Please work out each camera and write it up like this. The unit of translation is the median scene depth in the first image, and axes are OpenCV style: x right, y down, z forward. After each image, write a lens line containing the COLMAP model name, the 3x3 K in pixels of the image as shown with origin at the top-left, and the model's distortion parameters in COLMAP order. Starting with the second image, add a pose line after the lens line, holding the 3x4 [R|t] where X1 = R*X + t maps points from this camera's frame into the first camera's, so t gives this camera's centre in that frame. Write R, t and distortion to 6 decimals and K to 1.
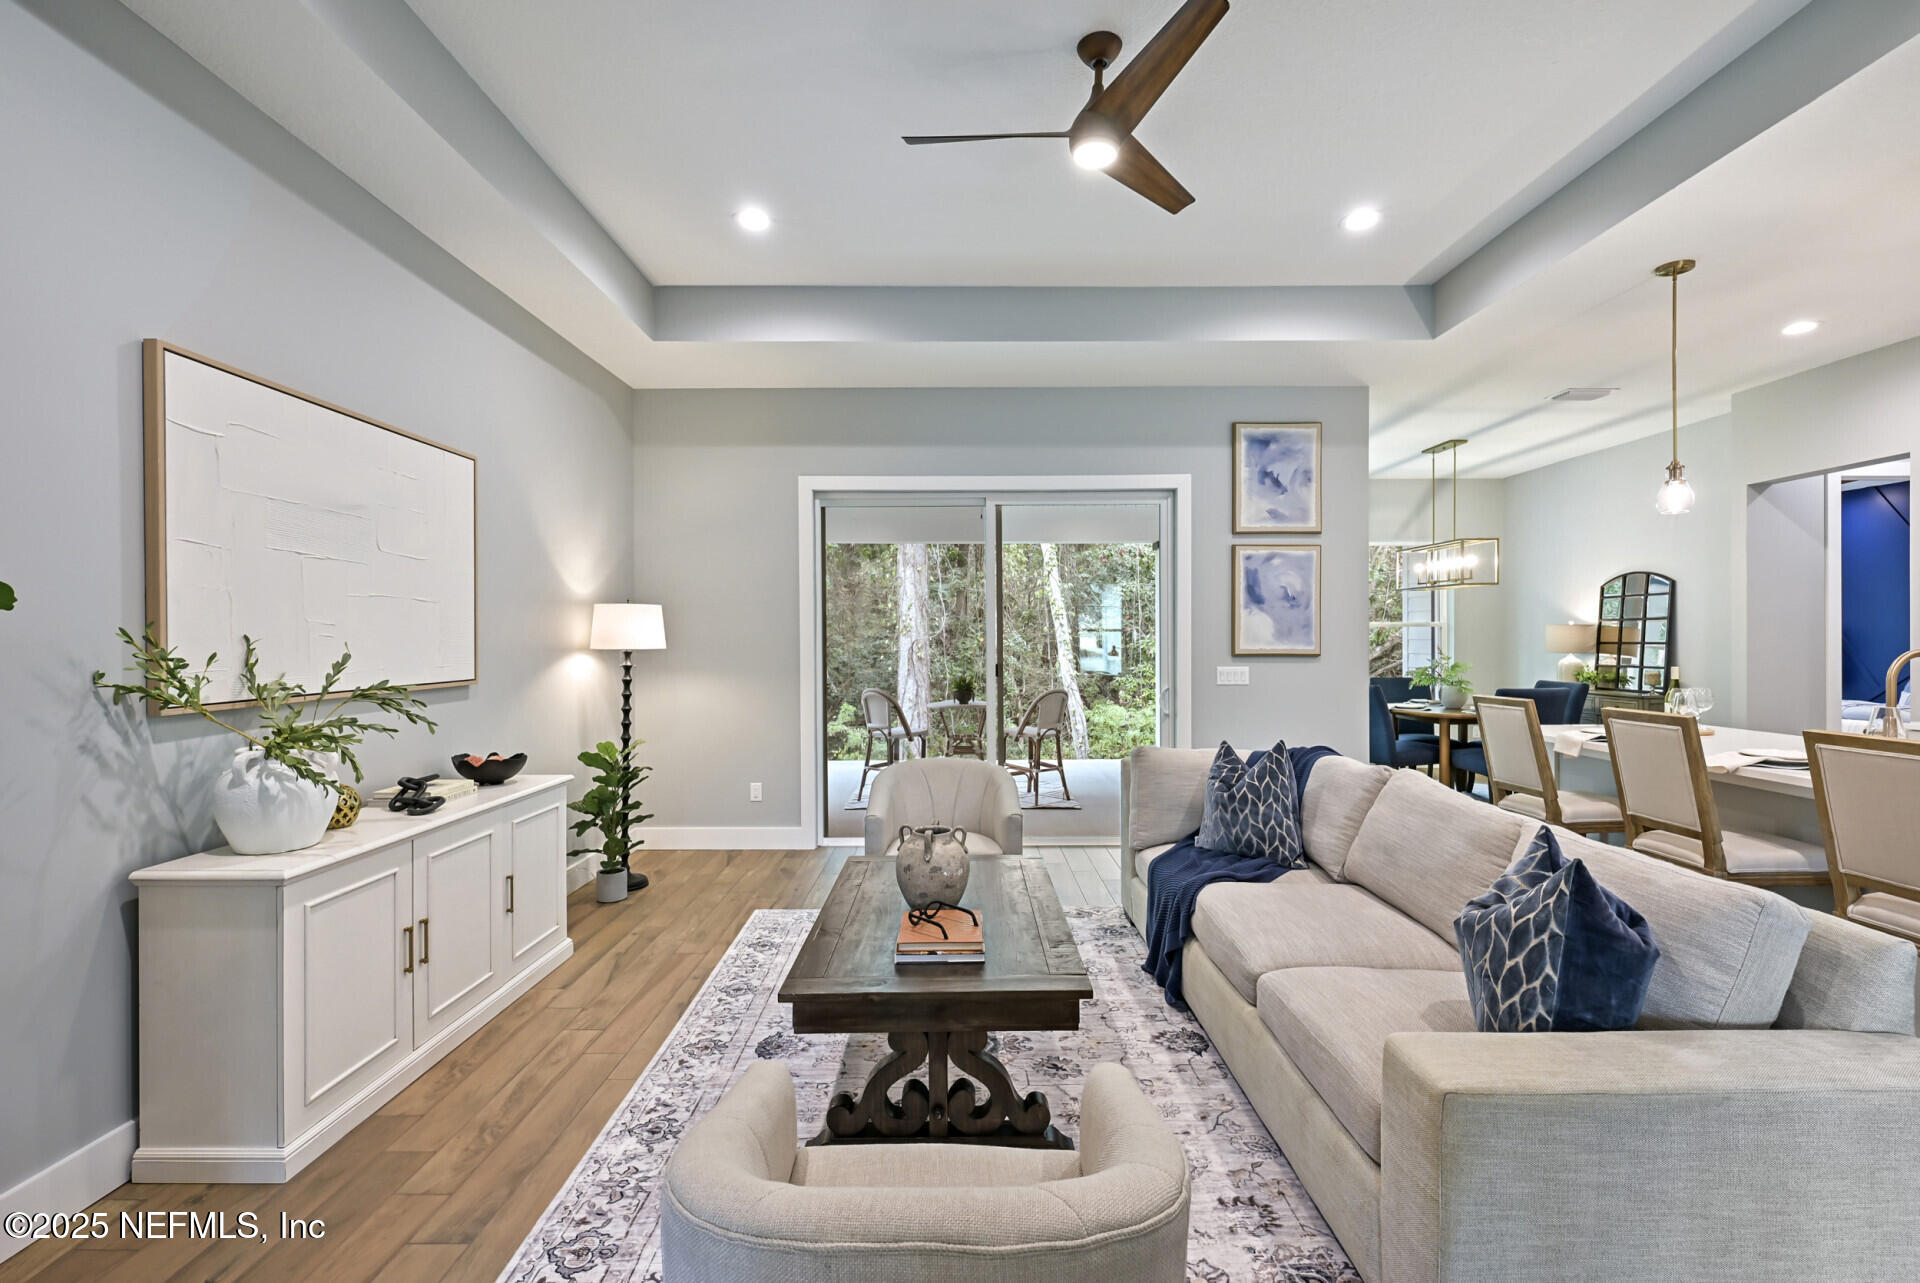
lens RADIAL K [[854.1, 0, 962.3], [0, 854.1, 639.0], [0, 0, 1]] dist [0.001079, -0.000678]
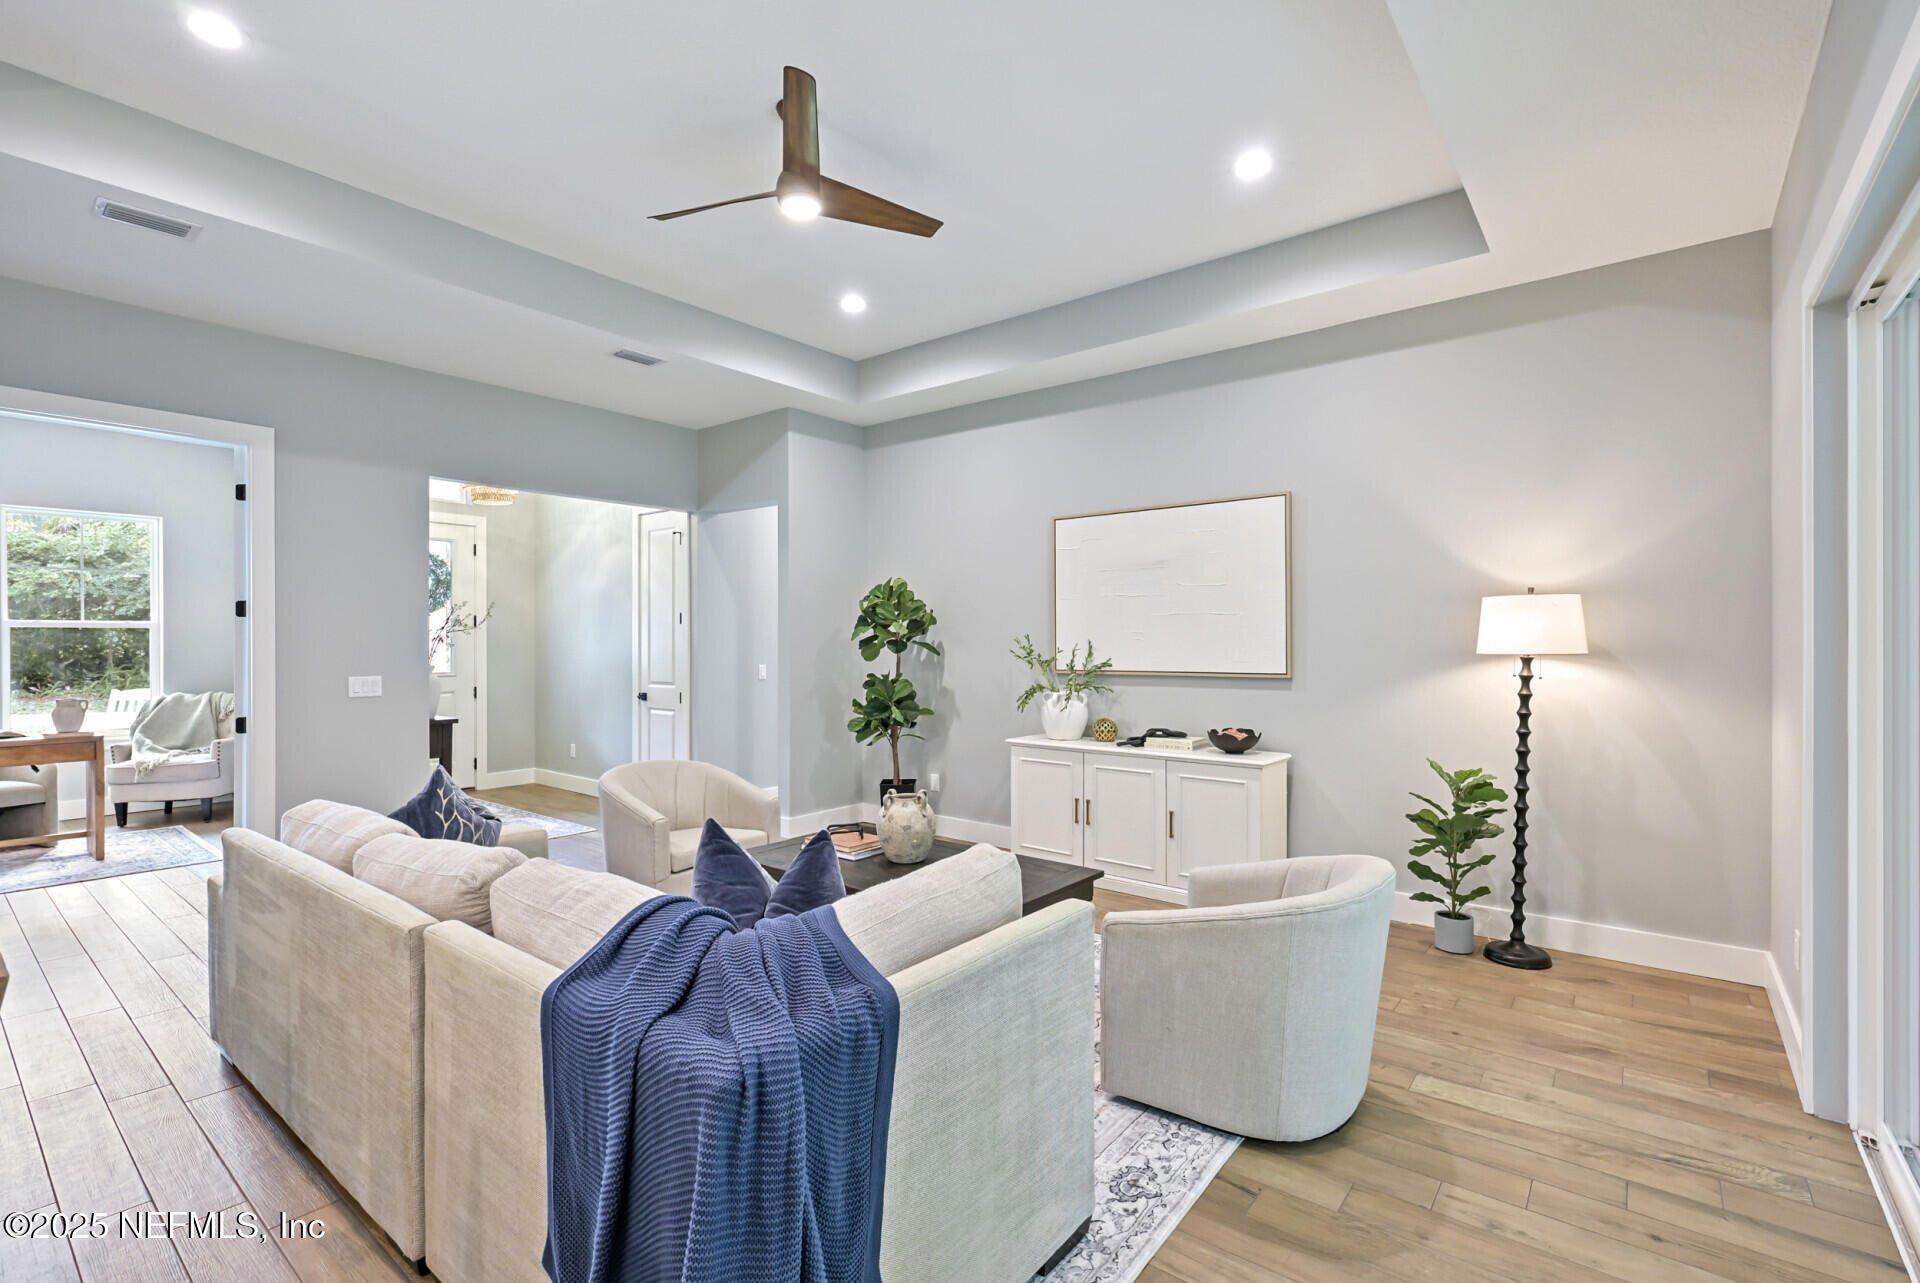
lens RADIAL K [[854.1, 0, 962.3], [0, 854.1, 639.0], [0, 0, 1]] dist [0.001079, -0.000678]
pose [[-0.627208, 0.004993, -0.778836, 0.572538], [0.005849, 0.999981, 0.001700, -0.006040], [0.778830, -0.003489, -0.627225, 1.201058]]
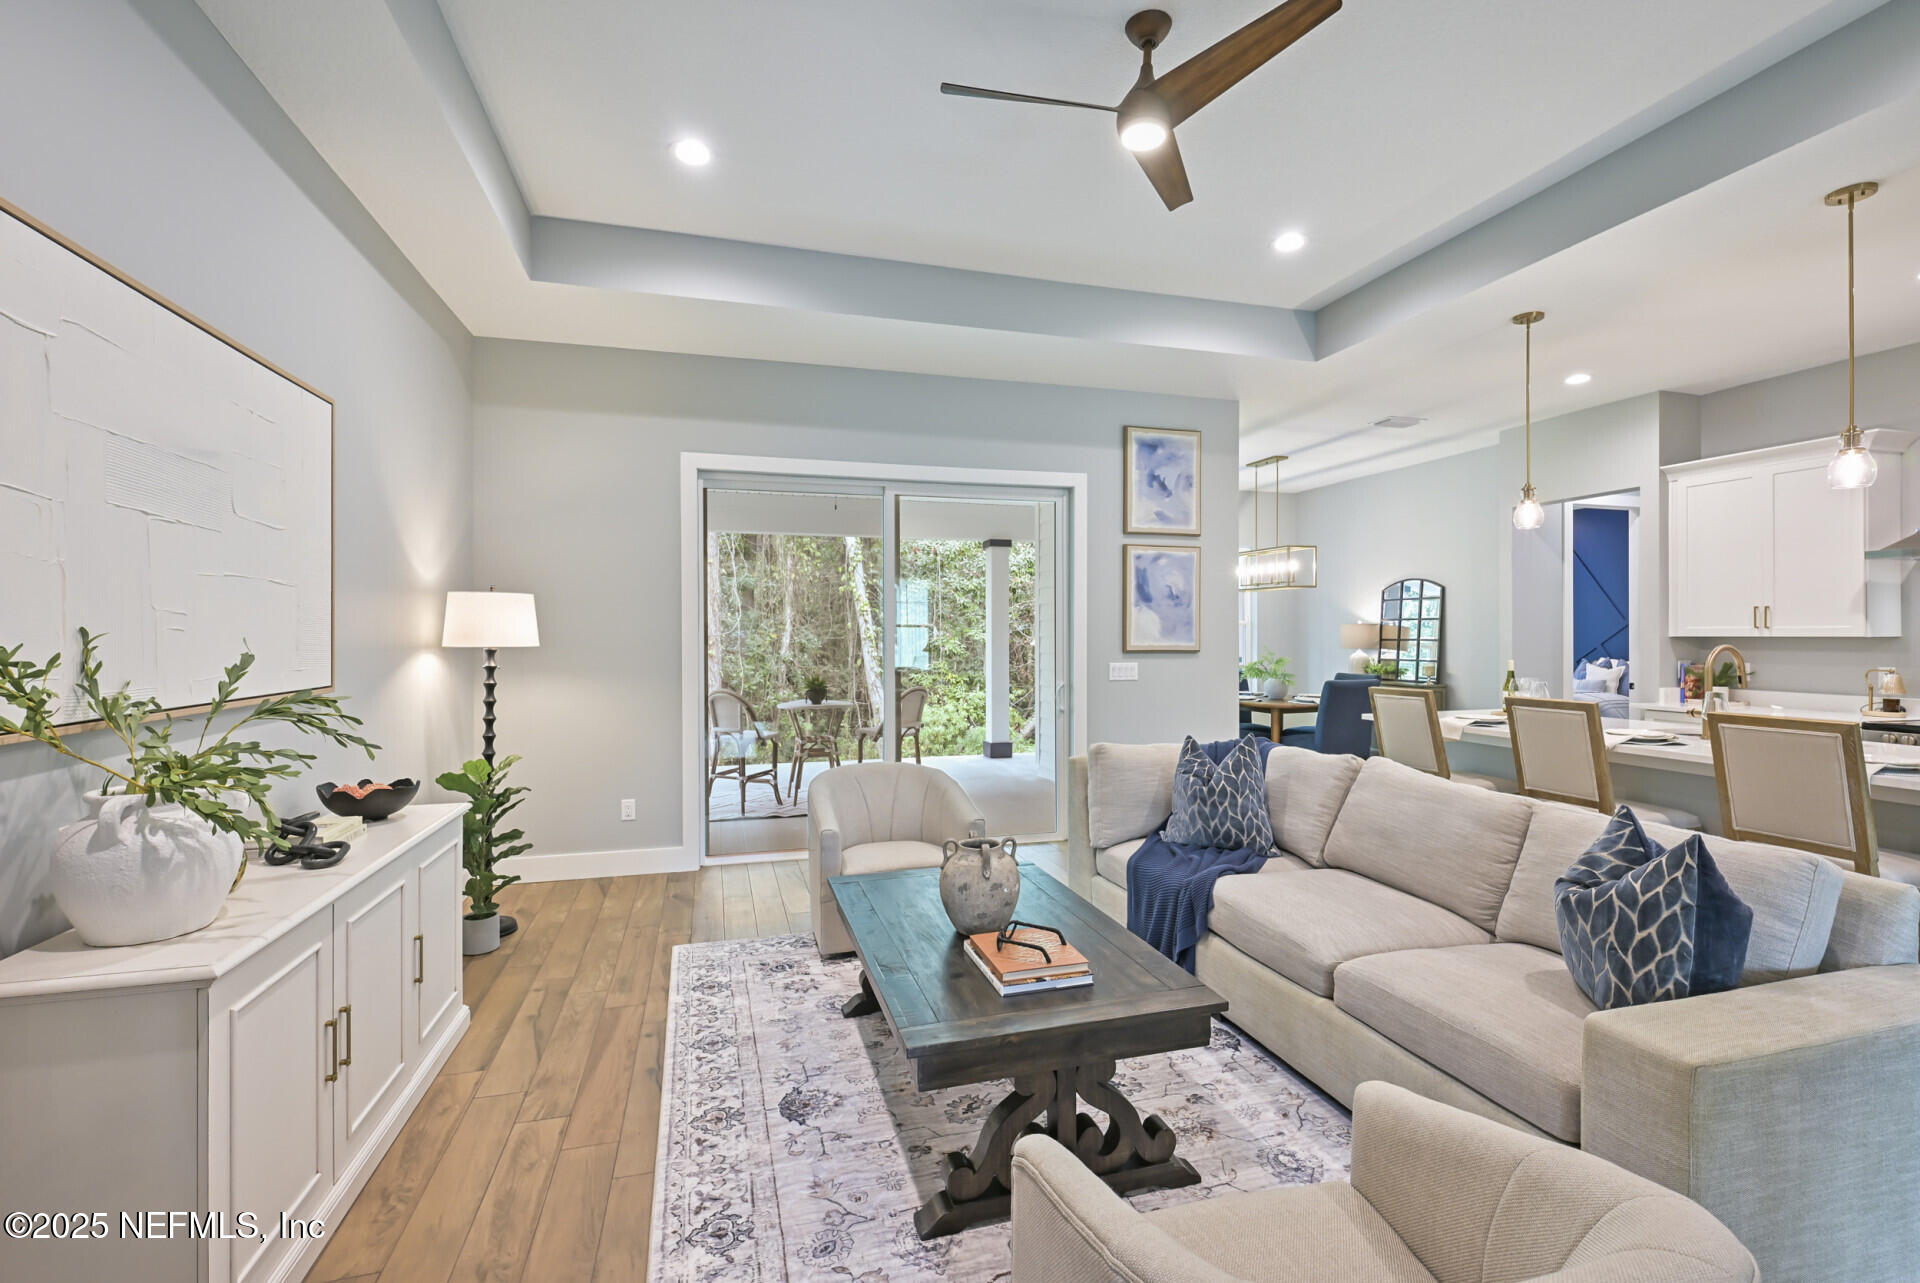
lens RADIAL K [[856.6, 0, 963.4], [0, 856.6, 633.9], [0, 0, 1]] dist [0.000173, -0.000138]
pose [[0.961042, 0.002052, 0.276394, -0.199314], [-0.001430, 0.999996, -0.002450, 0.000819], [-0.276398, 0.001959, 0.961041, 0.079103]]
